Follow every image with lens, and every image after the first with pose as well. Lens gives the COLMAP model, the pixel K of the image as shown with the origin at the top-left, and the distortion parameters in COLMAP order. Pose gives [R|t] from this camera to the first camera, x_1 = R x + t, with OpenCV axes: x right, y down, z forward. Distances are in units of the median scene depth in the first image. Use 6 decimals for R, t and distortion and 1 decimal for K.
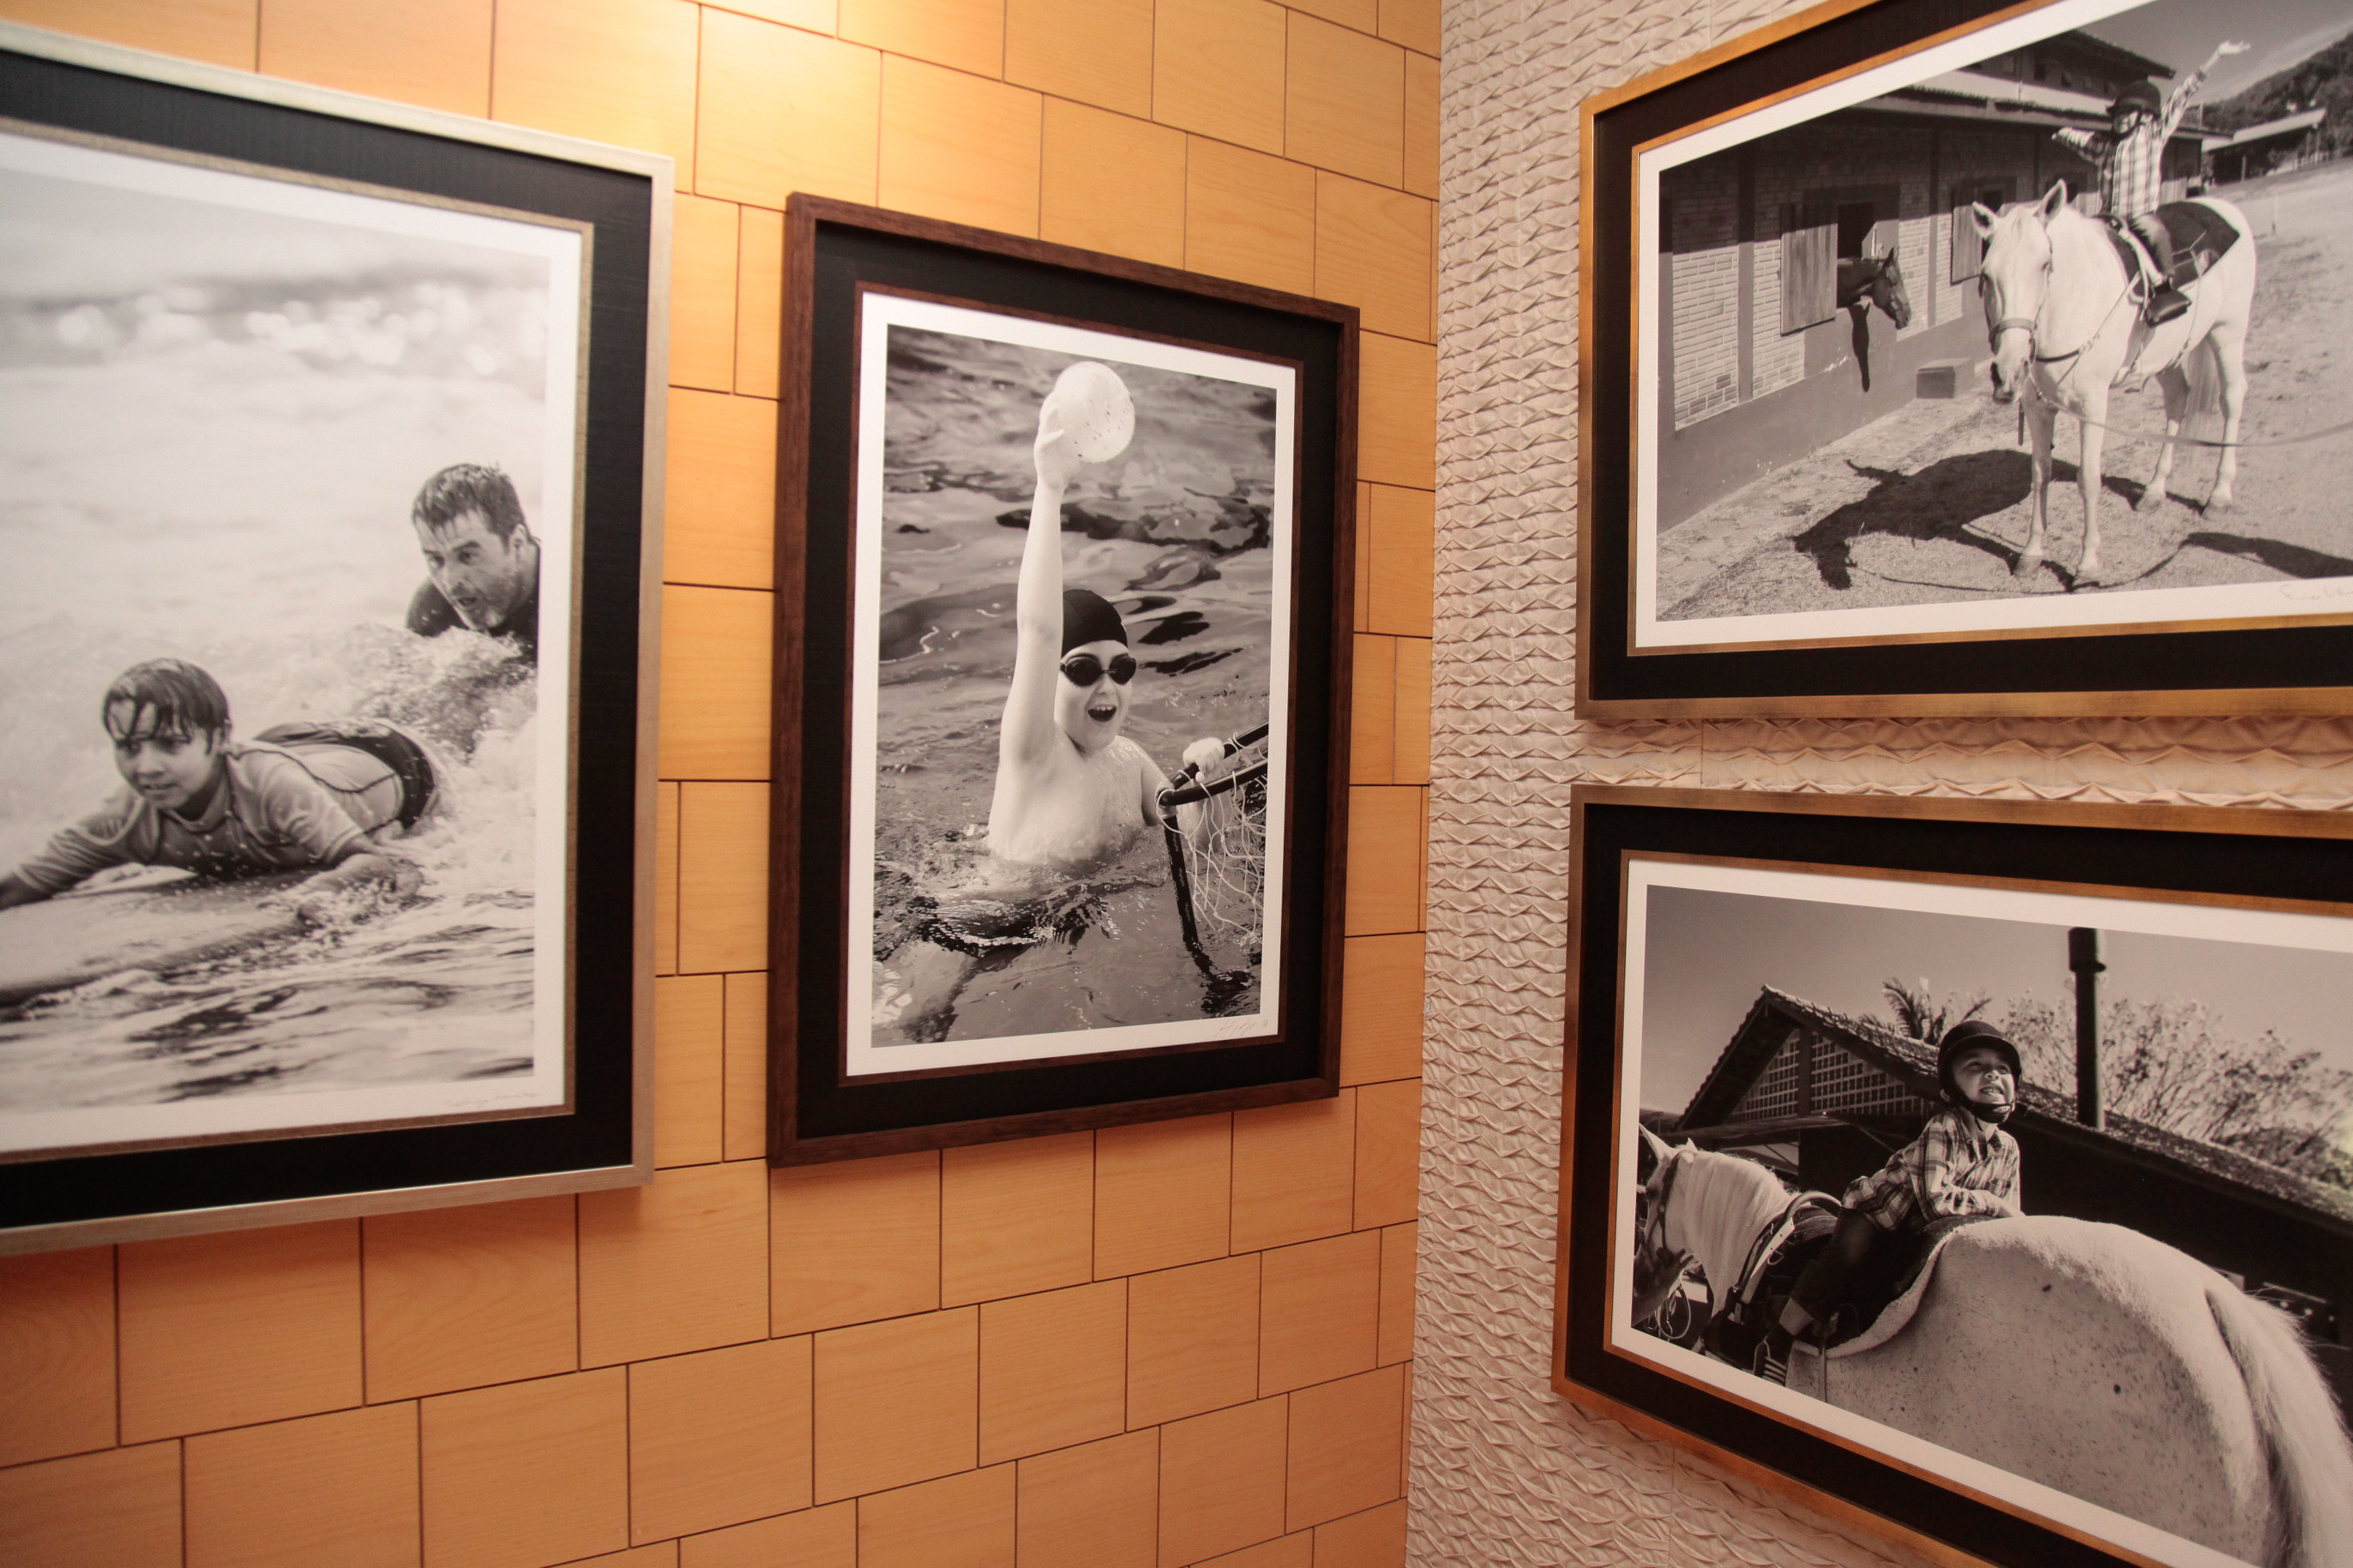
lens RADIAL K [[1624.1, 0, 1229.4], [0, 1624.1, 796.5], [0, 0, 1]] dist [-0.127820, 0.069365]
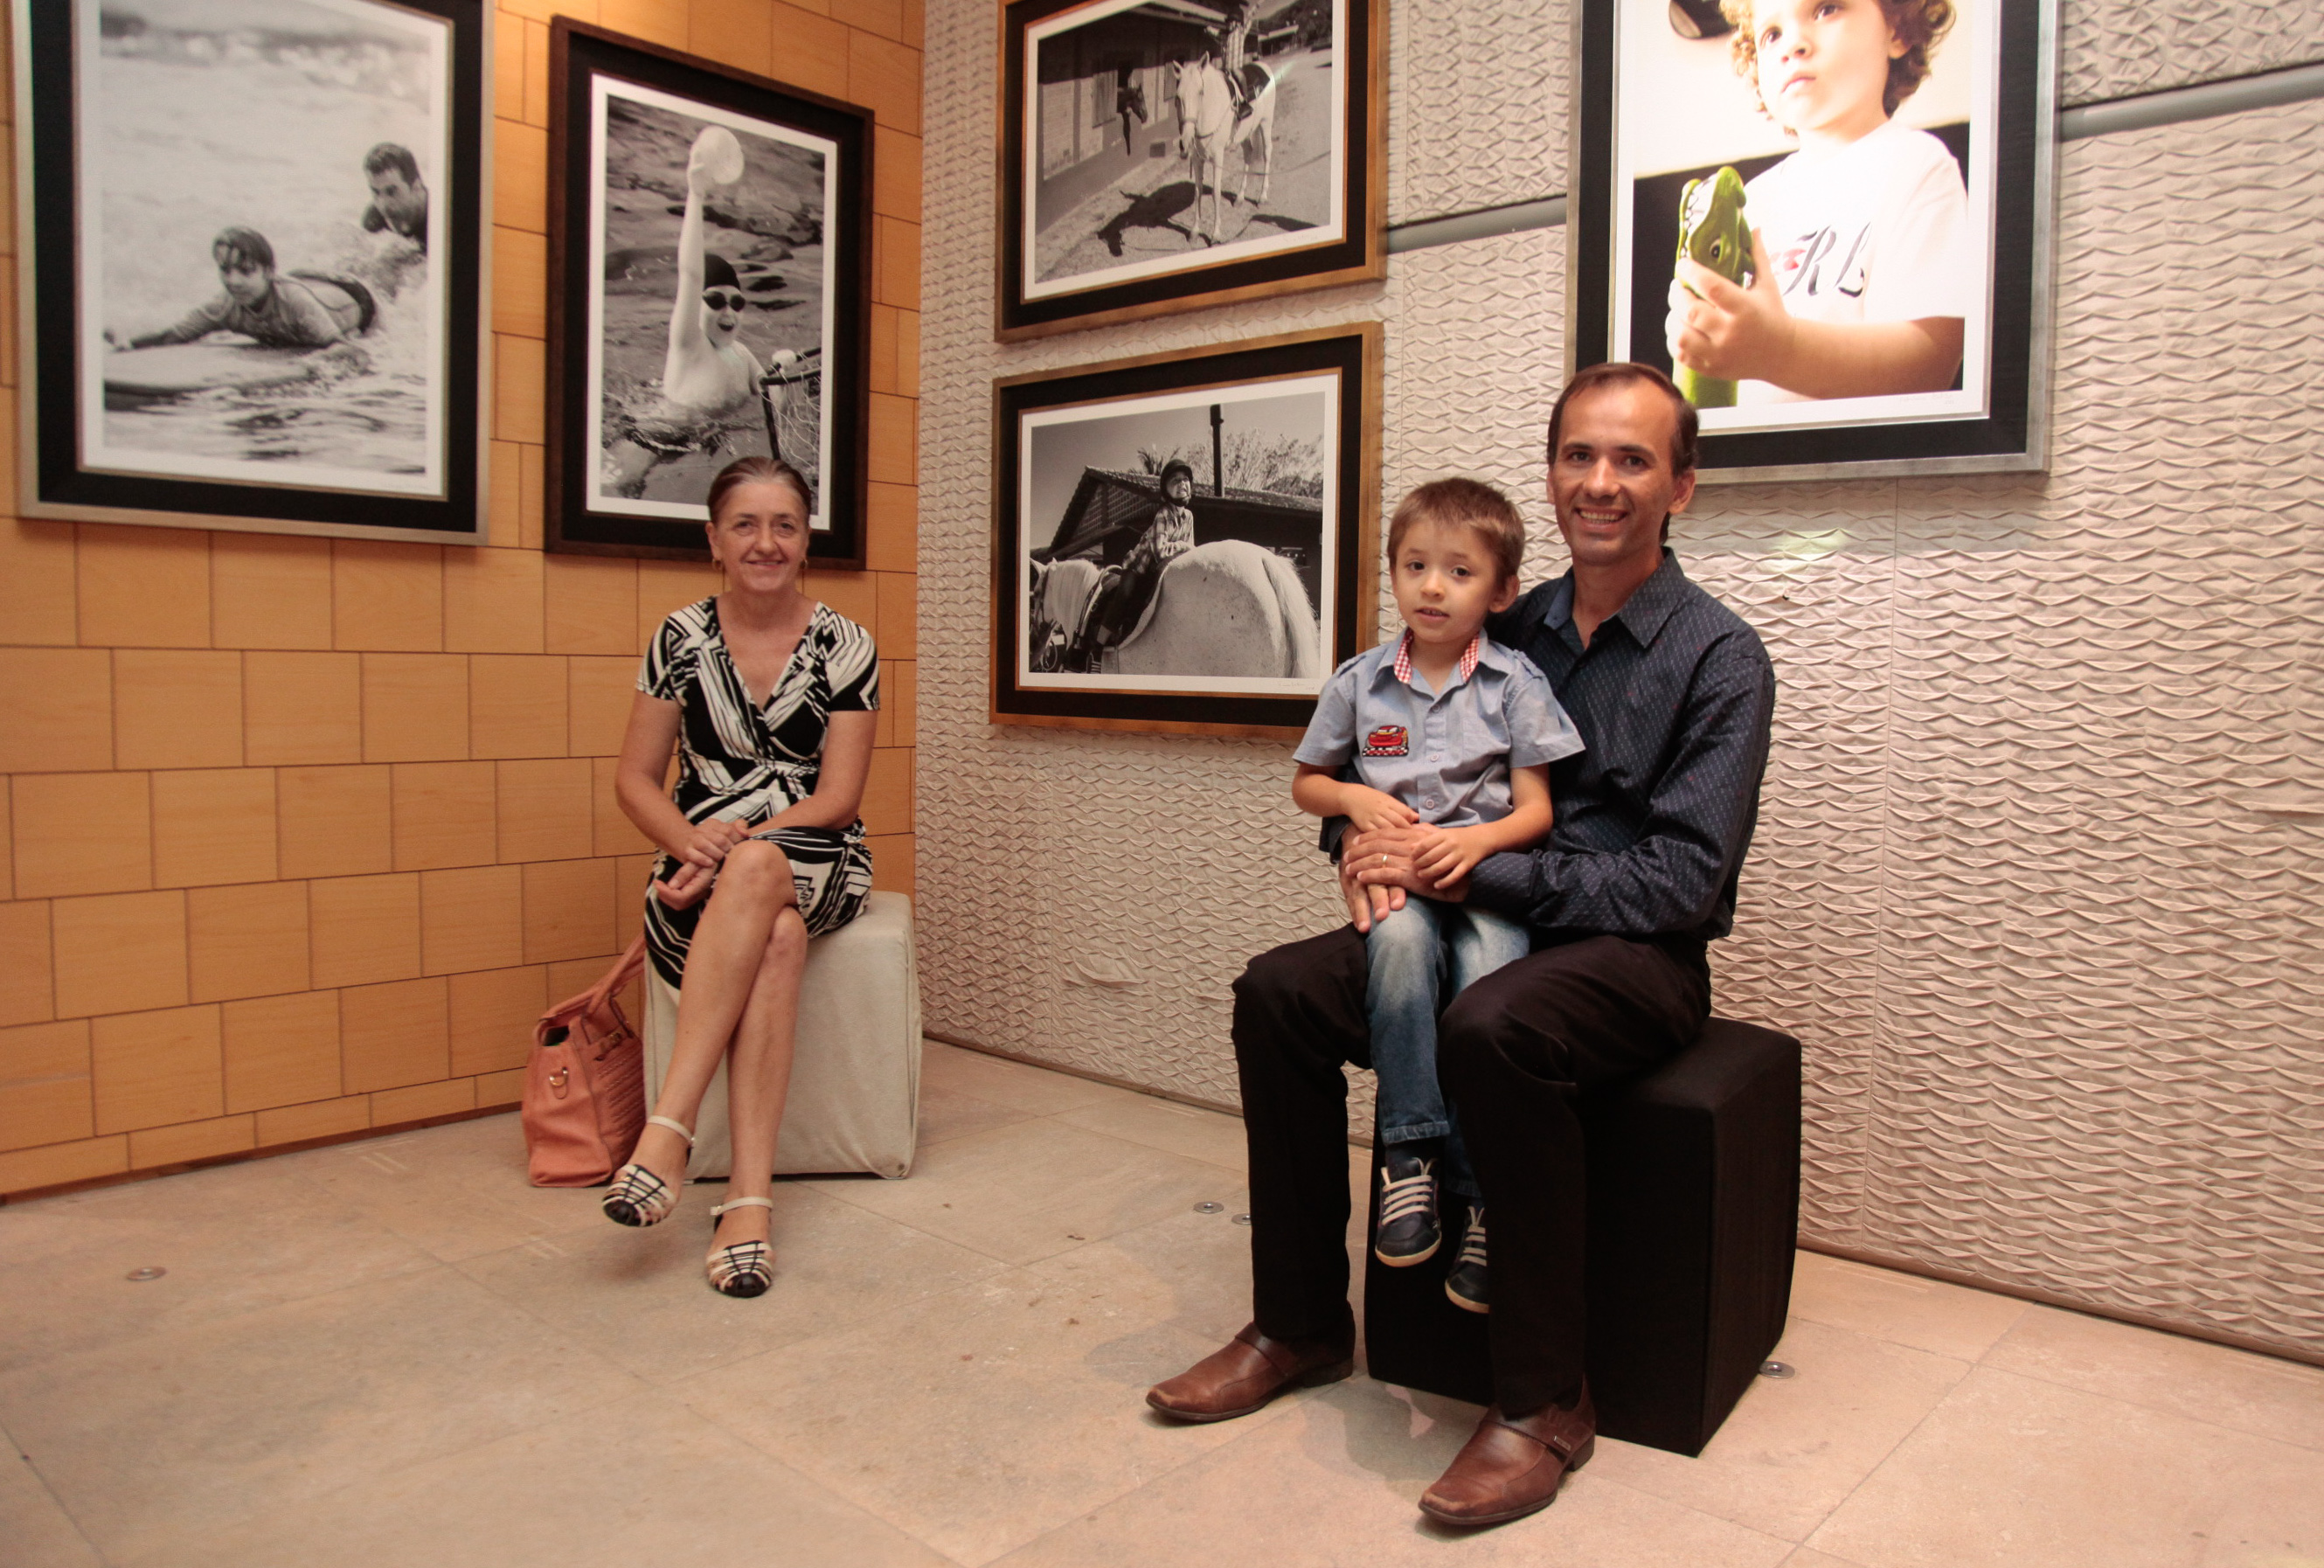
lens RADIAL K [[1627.1, 0, 1231.5], [0, 1627.1, 792.7], [0, 0, 1]] dist [-0.124898, 0.061297]
pose [[0.964128, -0.024853, 0.264270, -0.021409], [0.008720, 0.998035, 0.062044, 0.401821], [-0.265293, -0.057514, 0.962451, -0.967109]]
